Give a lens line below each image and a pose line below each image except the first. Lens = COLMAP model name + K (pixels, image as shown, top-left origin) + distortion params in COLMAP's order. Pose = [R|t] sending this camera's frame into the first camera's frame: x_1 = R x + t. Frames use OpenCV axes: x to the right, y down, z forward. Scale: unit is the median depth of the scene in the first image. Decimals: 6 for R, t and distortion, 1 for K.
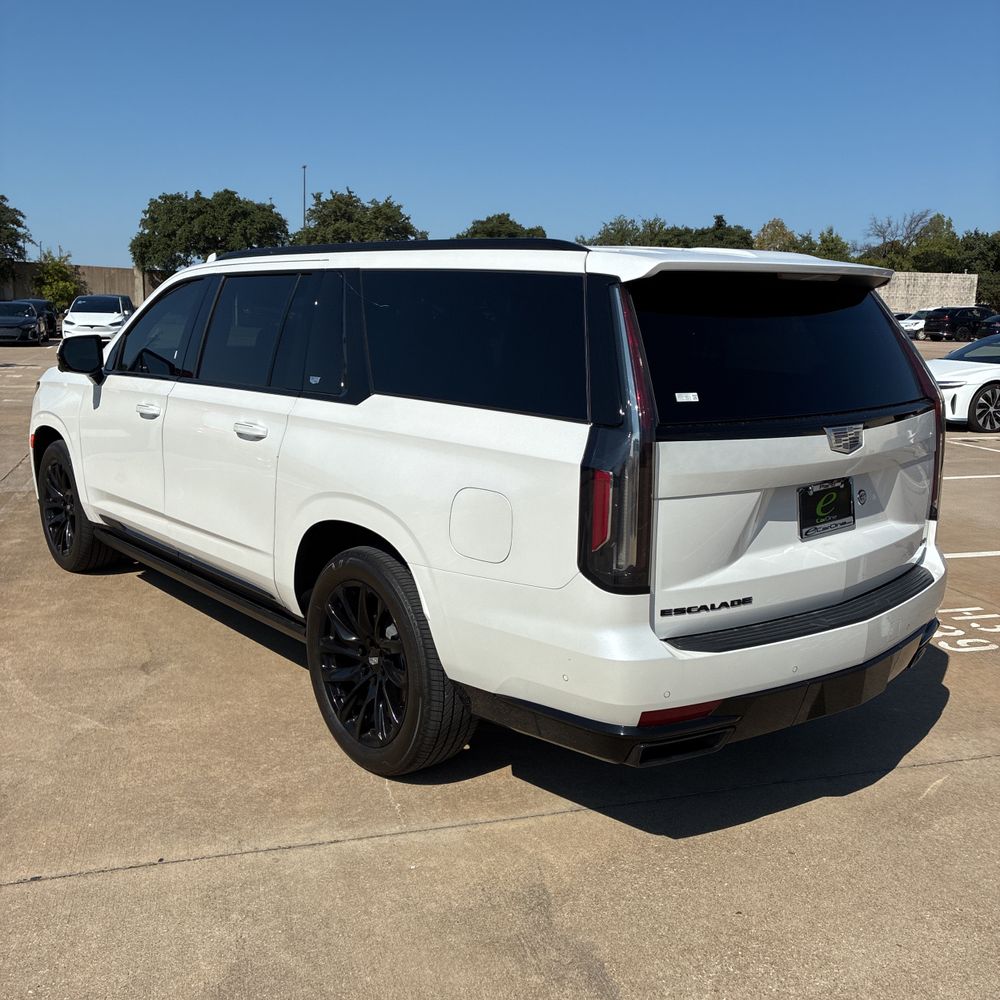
lens RADIAL K [[1025.4, 0, 483.0], [0, 1025.4, 507.7], [0, 0, 1]] dist [0.012263, 0.014665]
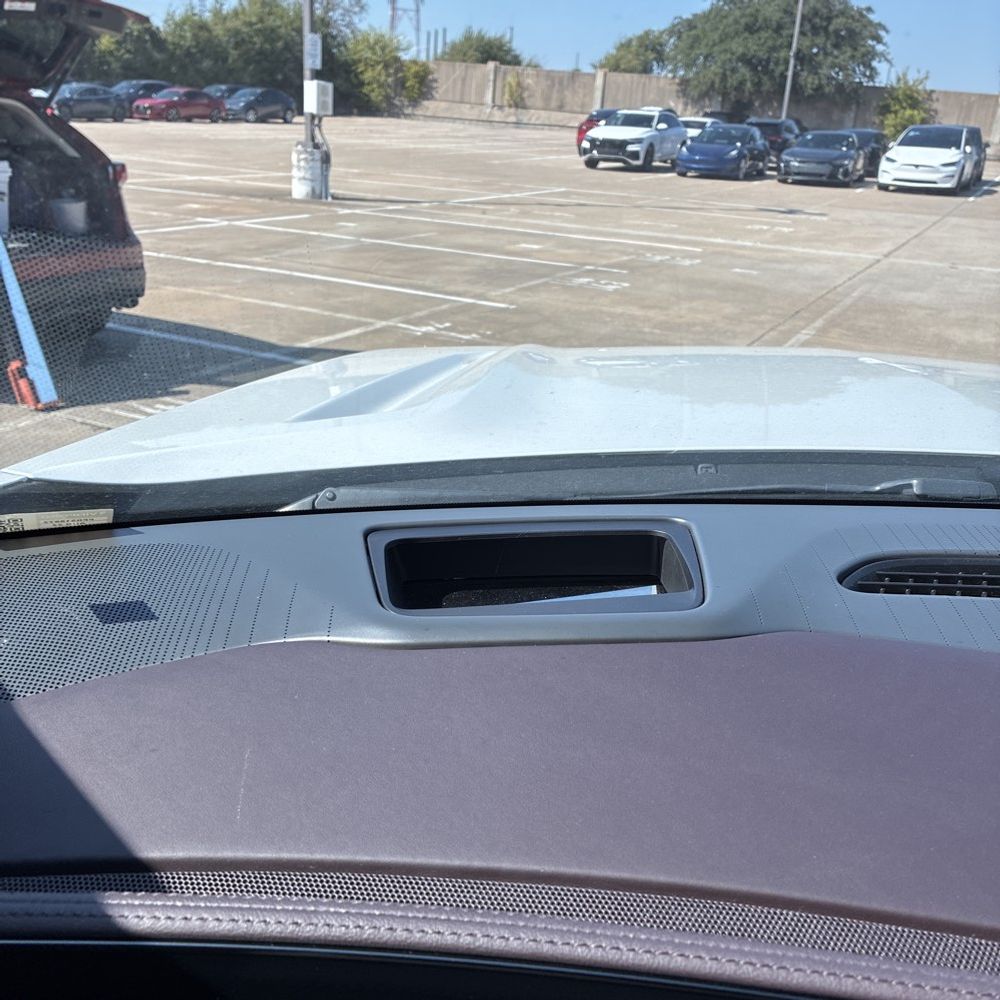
lens RADIAL K [[1006.9, 0, 478.3], [0, 1006.9, 501.4], [0, 0, 1]] dist [0.009859, 0.015742]
pose [[0.715549, 0.269784, -0.644364, -0.050887], [-0.170882, 0.961991, 0.213010, -0.034970], [0.677339, -0.042309, 0.734453, 0.184085]]
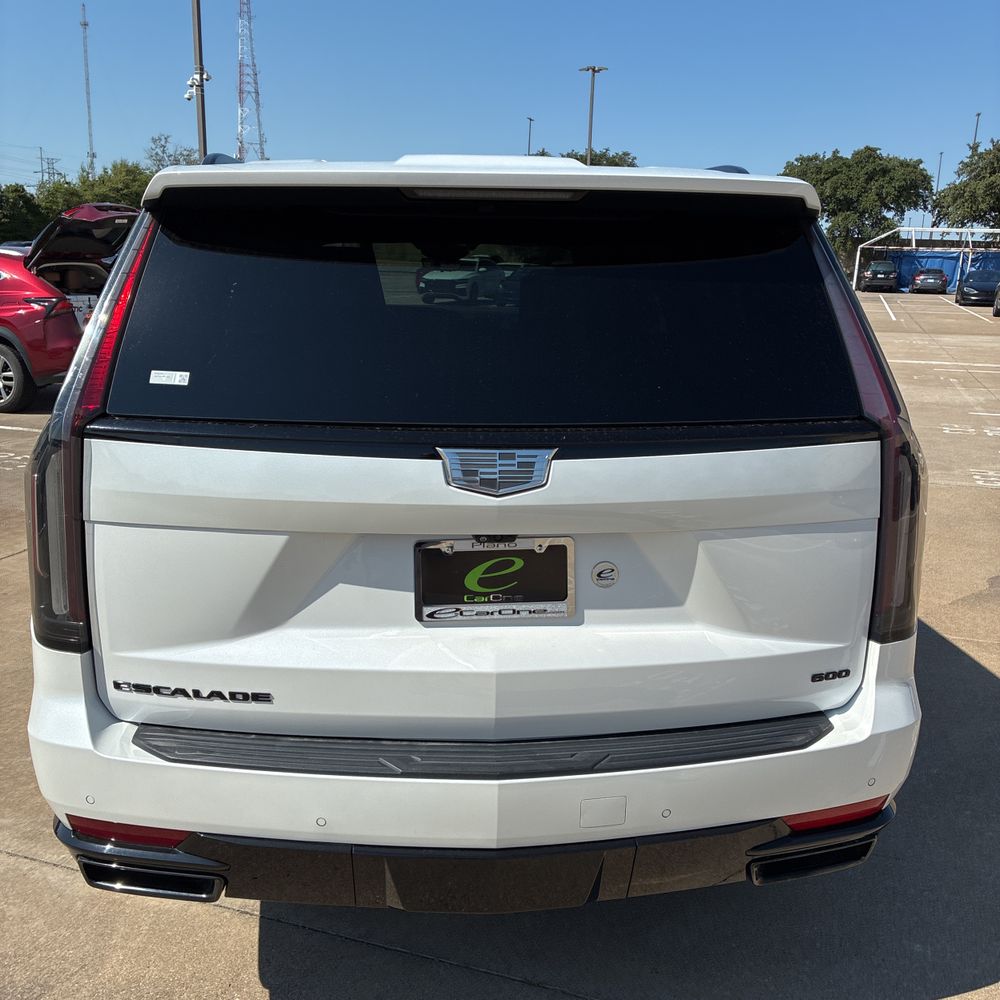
lens RADIAL K [[1025.4, 0, 483.0], [0, 1025.4, 507.7], [0, 0, 1]] dist [0.012263, 0.014665]
pose [[0.811805, 0.135128, -0.568078, 0.071962], [-0.117504, 0.990758, 0.067752, -0.008913], [0.571984, 0.011750, 0.820181, 0.053719]]
